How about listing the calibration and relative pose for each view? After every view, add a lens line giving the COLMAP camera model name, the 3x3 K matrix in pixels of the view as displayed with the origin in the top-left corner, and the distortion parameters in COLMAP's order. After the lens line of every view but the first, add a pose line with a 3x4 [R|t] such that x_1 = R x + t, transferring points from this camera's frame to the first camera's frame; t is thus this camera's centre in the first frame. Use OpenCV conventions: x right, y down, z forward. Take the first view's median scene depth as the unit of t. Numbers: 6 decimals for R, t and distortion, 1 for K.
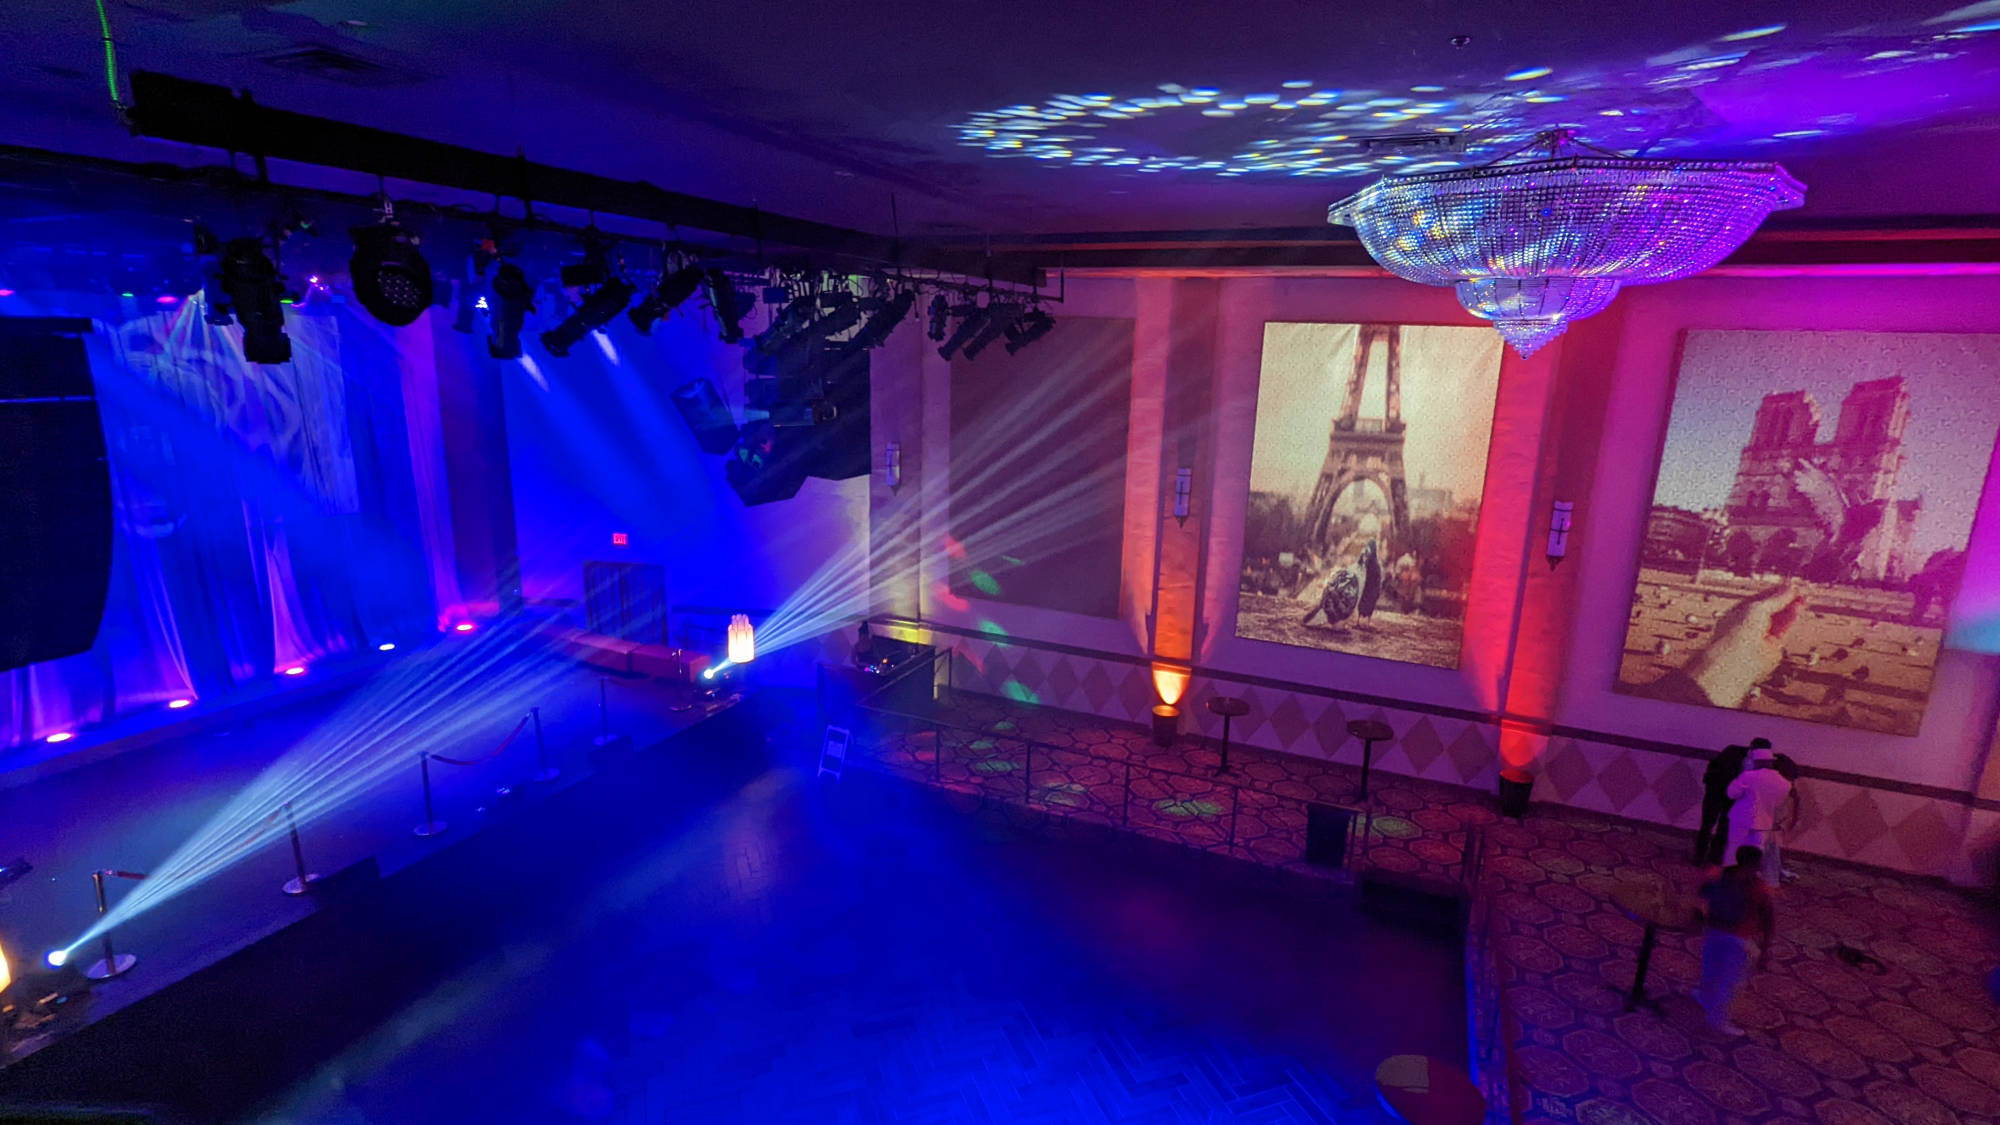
lens RADIAL K [[934.0, 0, 1003.5], [0, 934.0, 572.6], [0, 0, 1]] dist [-0.002267, -0.000391]
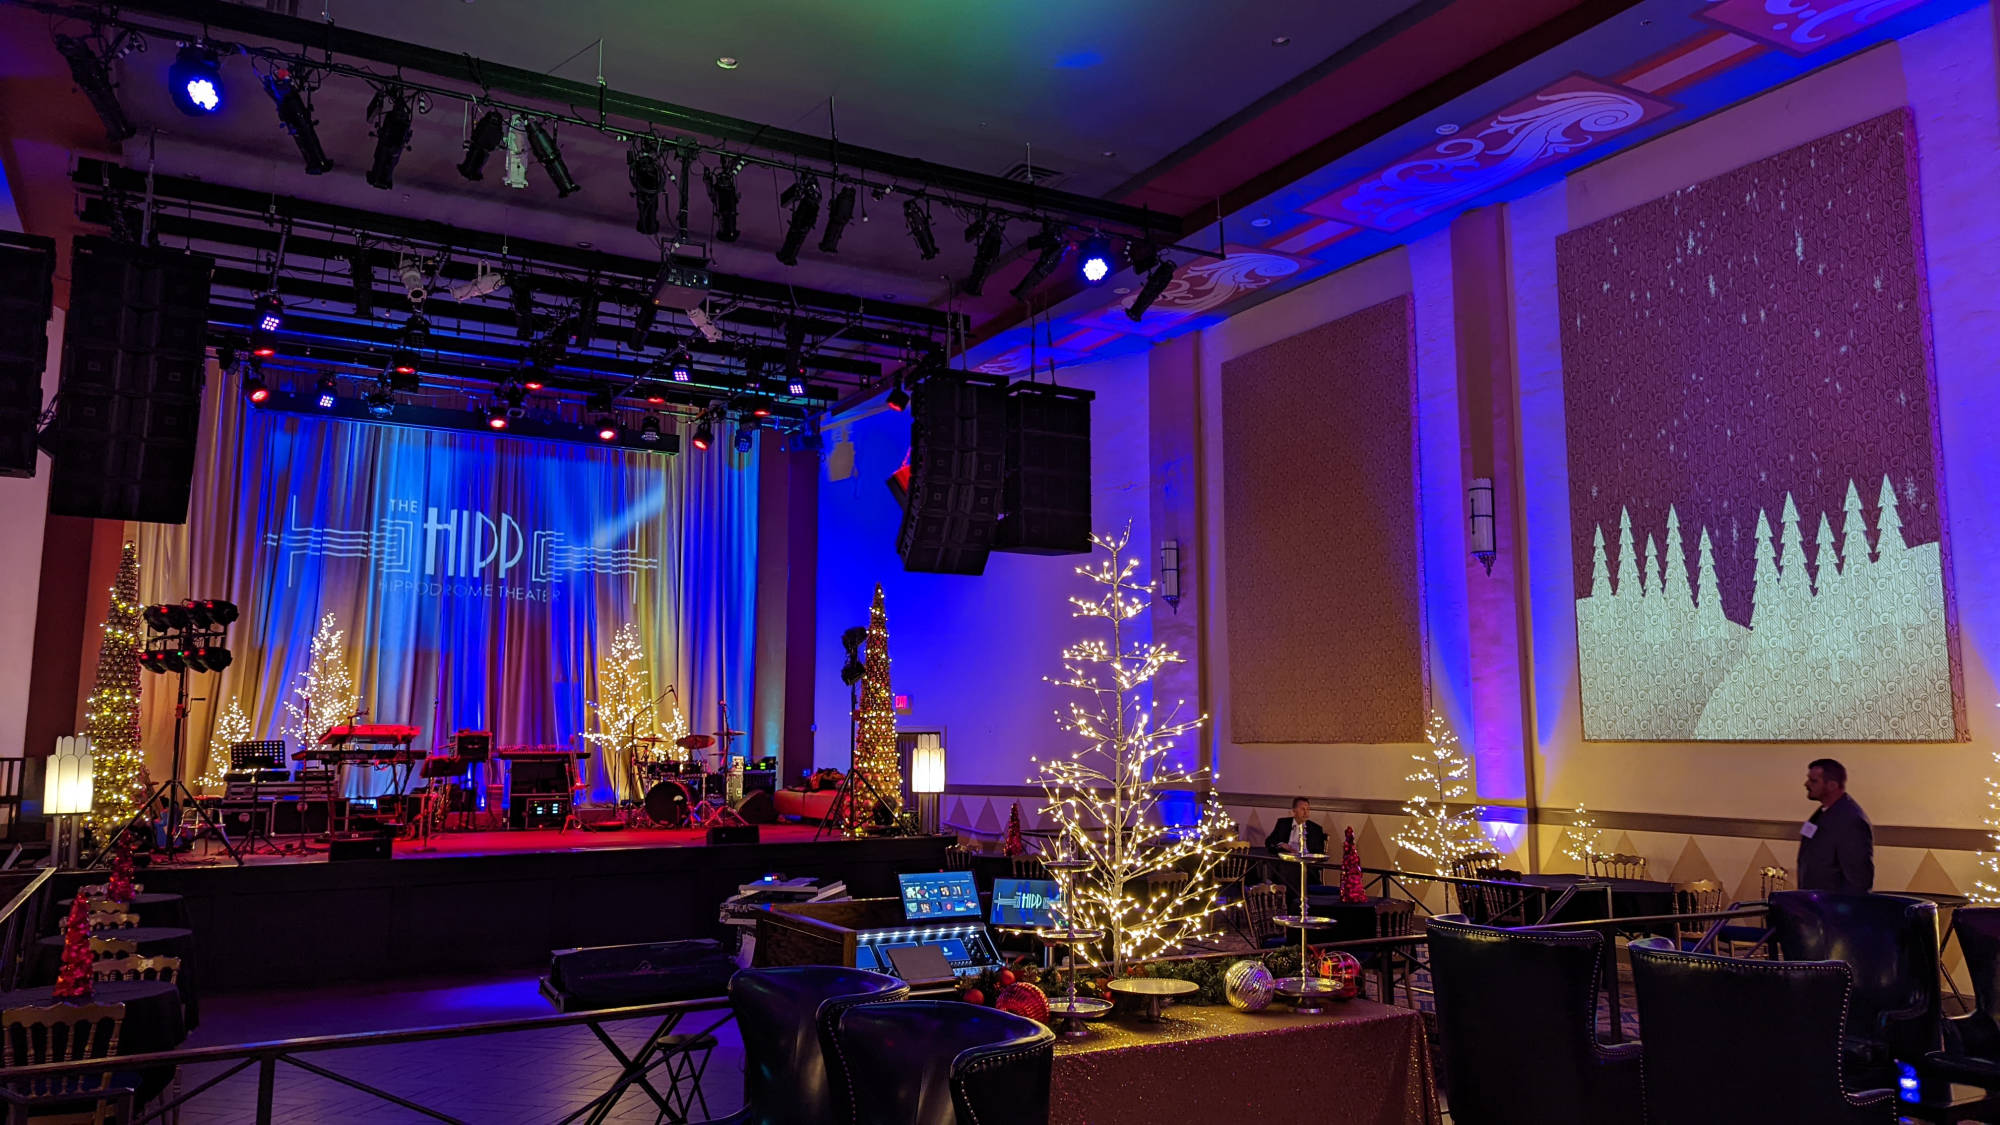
lens RADIAL K [[1399.7, 0, 1028.0], [0, 1399.7, 539.7], [0, 0, 1]] dist [0.006016, -0.007628]
pose [[0.812268, -0.113964, -0.572043, 0.605502], [-0.113793, 0.930921, -0.347040, 0.369526], [0.572077, 0.346984, 0.743190, 0.141915]]
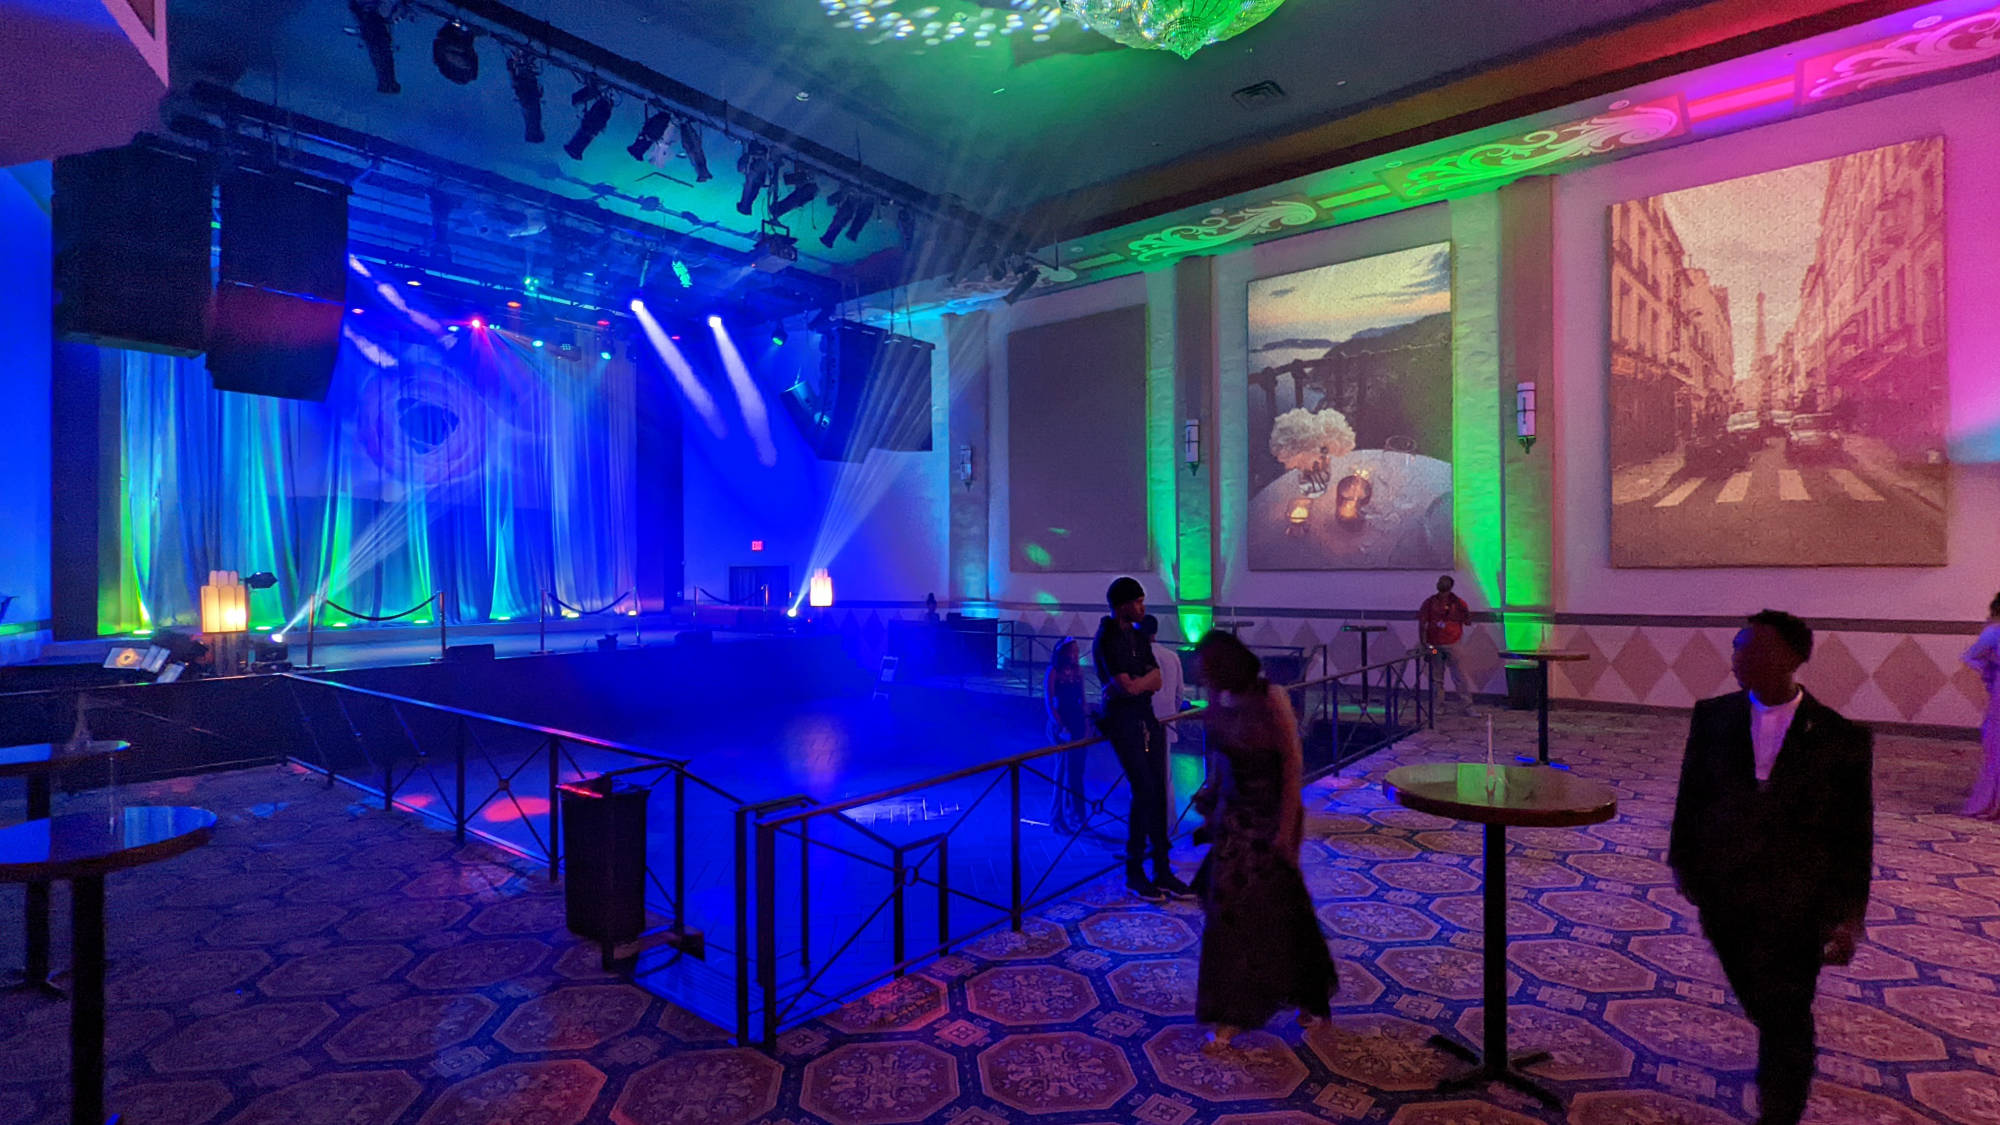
lens RADIAL K [[934.0, 0, 1003.5], [0, 934.0, 572.6], [0, 0, 1]] dist [-0.002267, -0.000391]
pose [[0.966850, -0.032139, -0.253313, 0.312623], [-0.028305, 0.972443, -0.231414, 0.408549], [0.253770, 0.230913, 0.939298, -0.080612]]
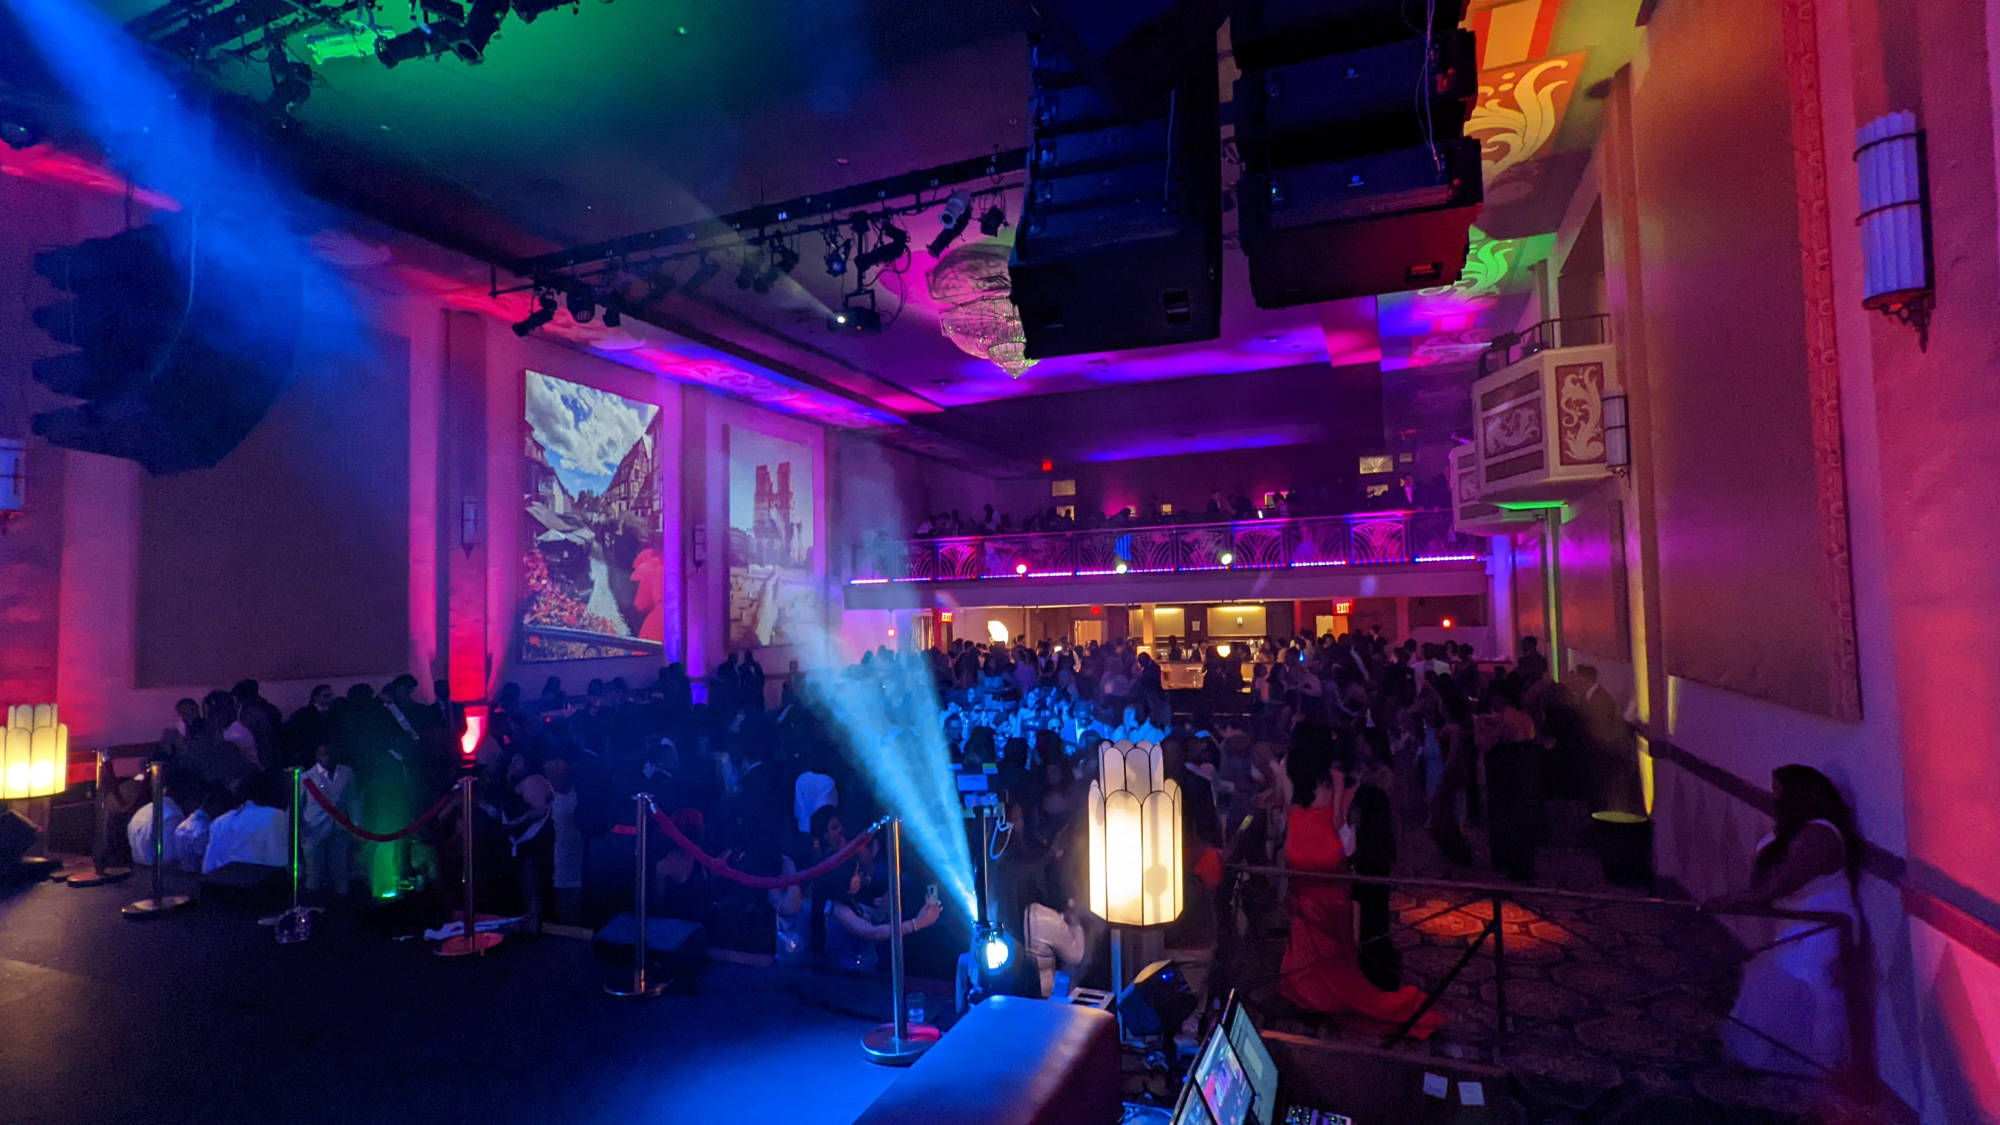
lens RADIAL K [[934.0, 0, 1003.5], [0, 934.0, 572.6], [0, 0, 1]] dist [-0.002267, -0.000391]
pose [[-0.045681, 0.015170, 0.998841, -0.999717], [0.256832, 0.966452, -0.002932, 0.137810], [-0.965376, 0.256401, -0.048045, 0.654959]]
